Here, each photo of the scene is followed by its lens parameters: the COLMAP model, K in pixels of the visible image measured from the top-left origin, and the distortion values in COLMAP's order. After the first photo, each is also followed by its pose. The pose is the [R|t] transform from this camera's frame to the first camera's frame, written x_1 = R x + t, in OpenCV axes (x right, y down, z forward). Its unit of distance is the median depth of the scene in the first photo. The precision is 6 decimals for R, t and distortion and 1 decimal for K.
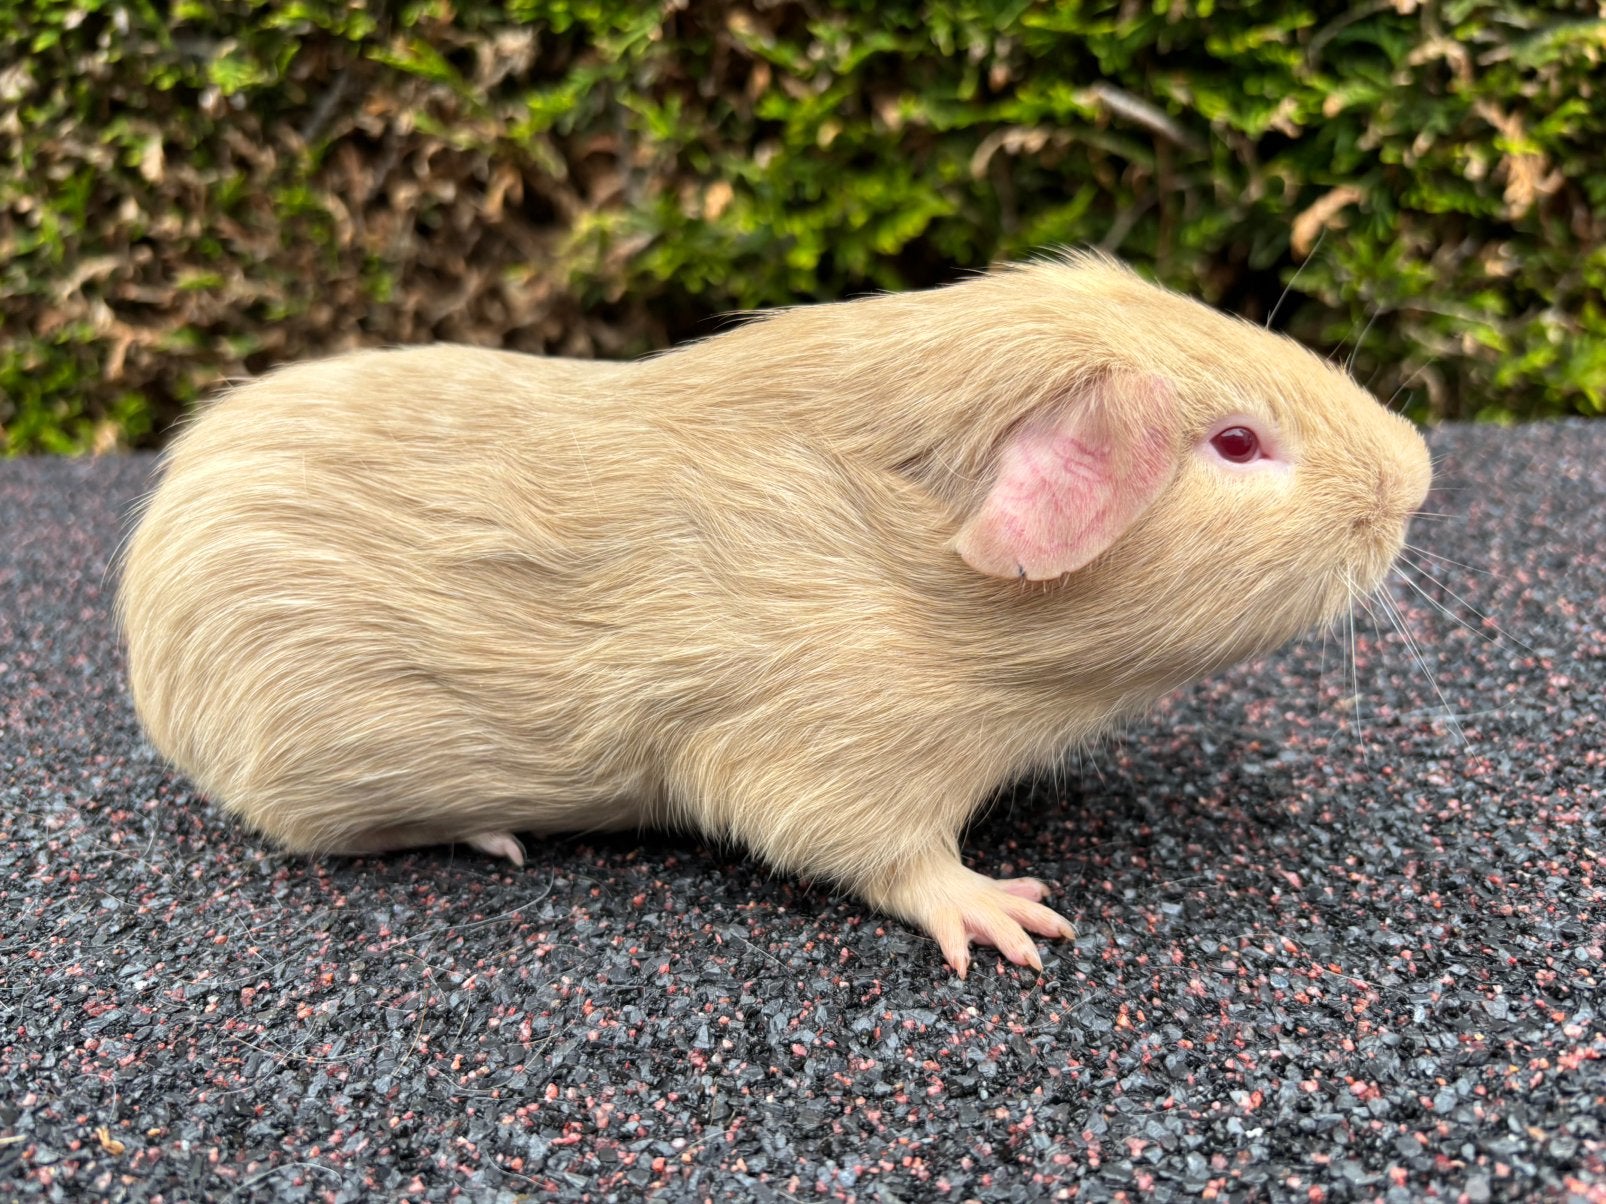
lens RADIAL K [[1277.2, 0, 801.0], [0, 1277.2, 609.0], [0, 0, 1]] dist [-0.062212, 0.079012]
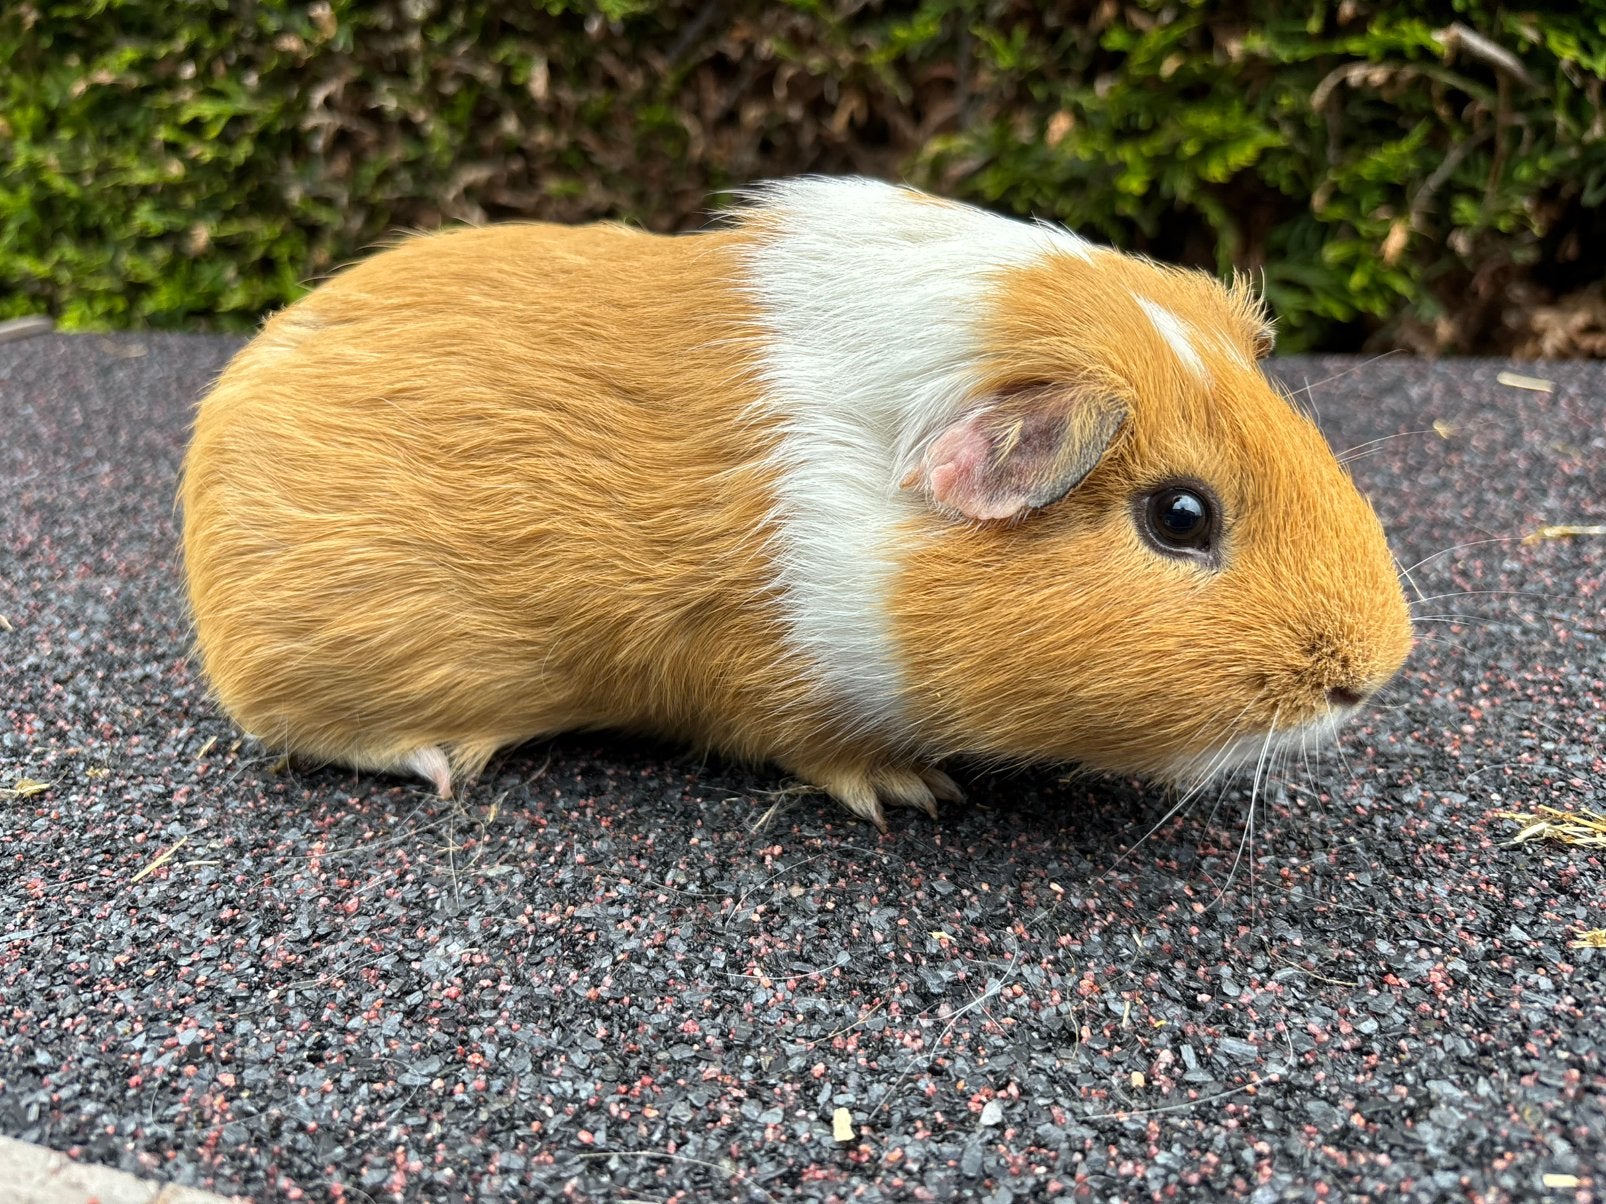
lens RADIAL K [[1221.2, 0, 803.0], [0, 1221.2, 602.0], [0, 0, 1]] dist [-0.000929, -0.027432]
pose [[0.987119, 0.072984, -0.142368, -0.347477], [-0.063513, 0.995525, 0.069973, 0.069923], [0.146838, -0.060029, 0.987337, -0.266641]]
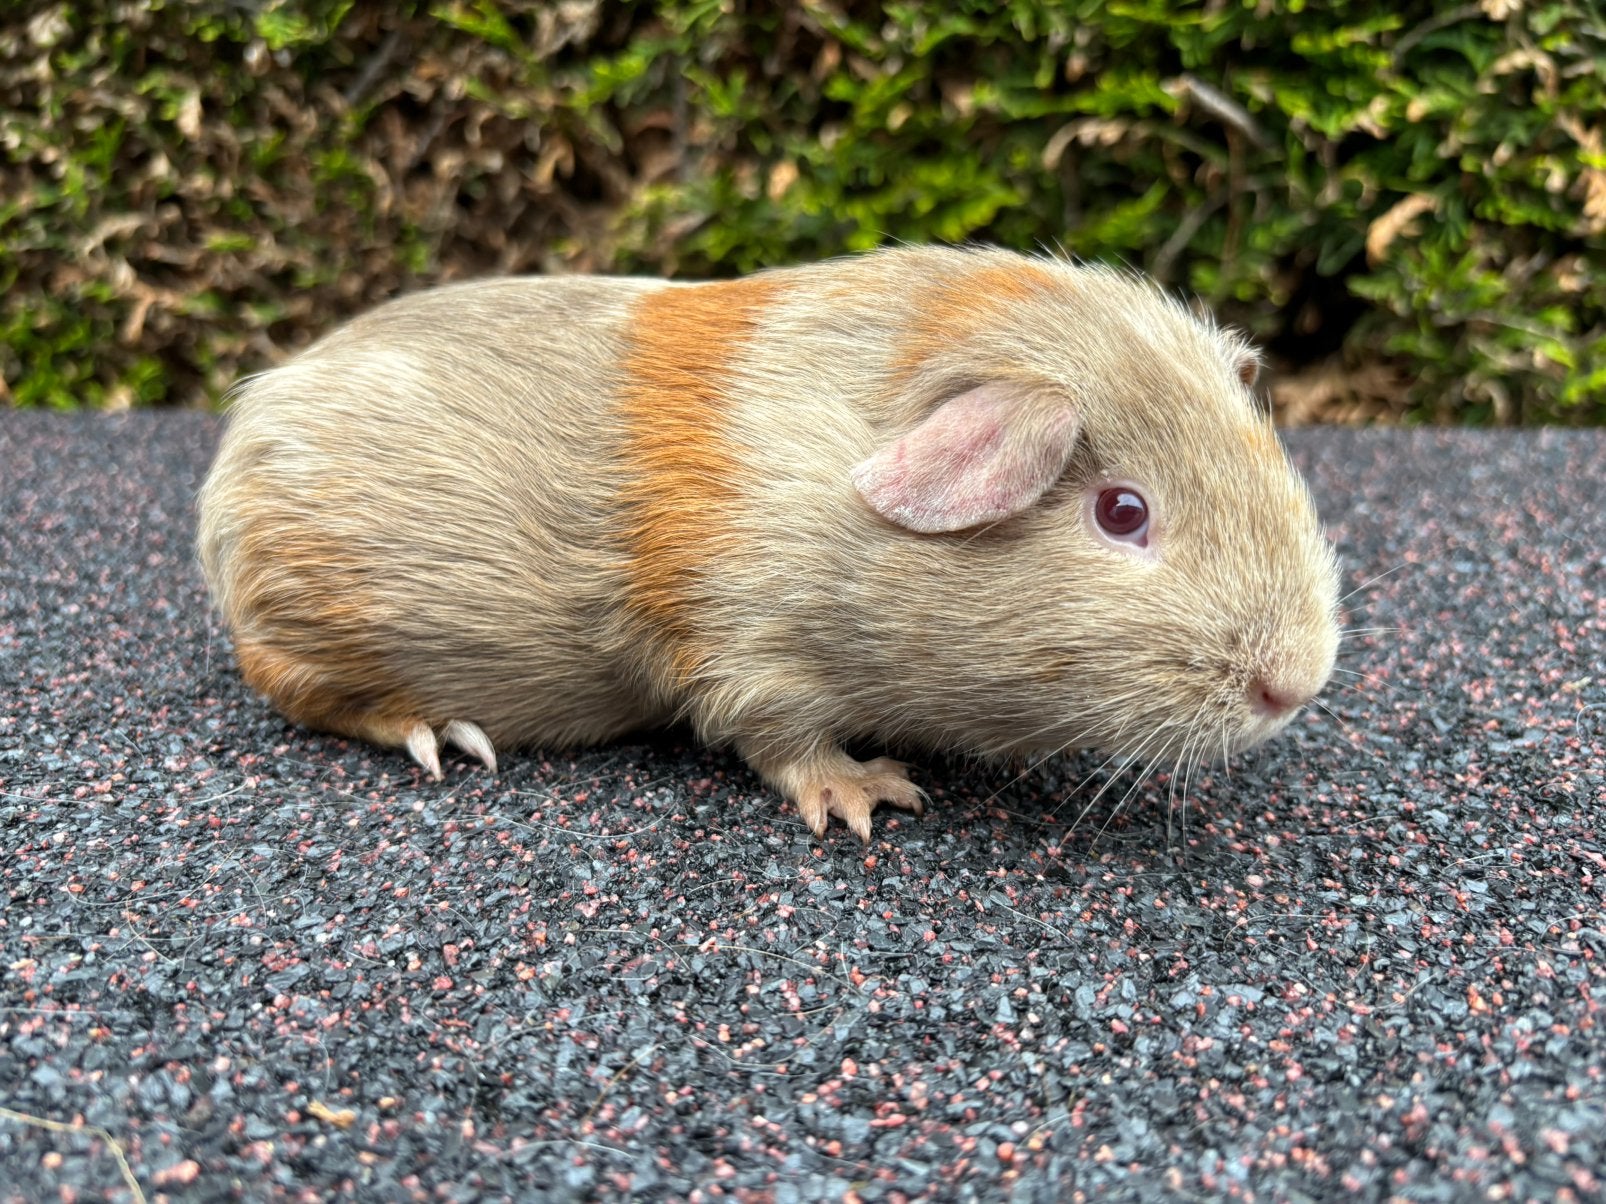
lens RADIAL K [[1275.8, 0, 803.0], [0, 1275.8, 602.0], [0, 0, 1]] dist [-0.073300, 0.093657]
pose [[0.998842, 0.038478, 0.028880, -0.219786], [-0.037977, 0.999122, -0.017711, 0.065752], [-0.029536, 0.016594, 0.999426, 0.107241]]
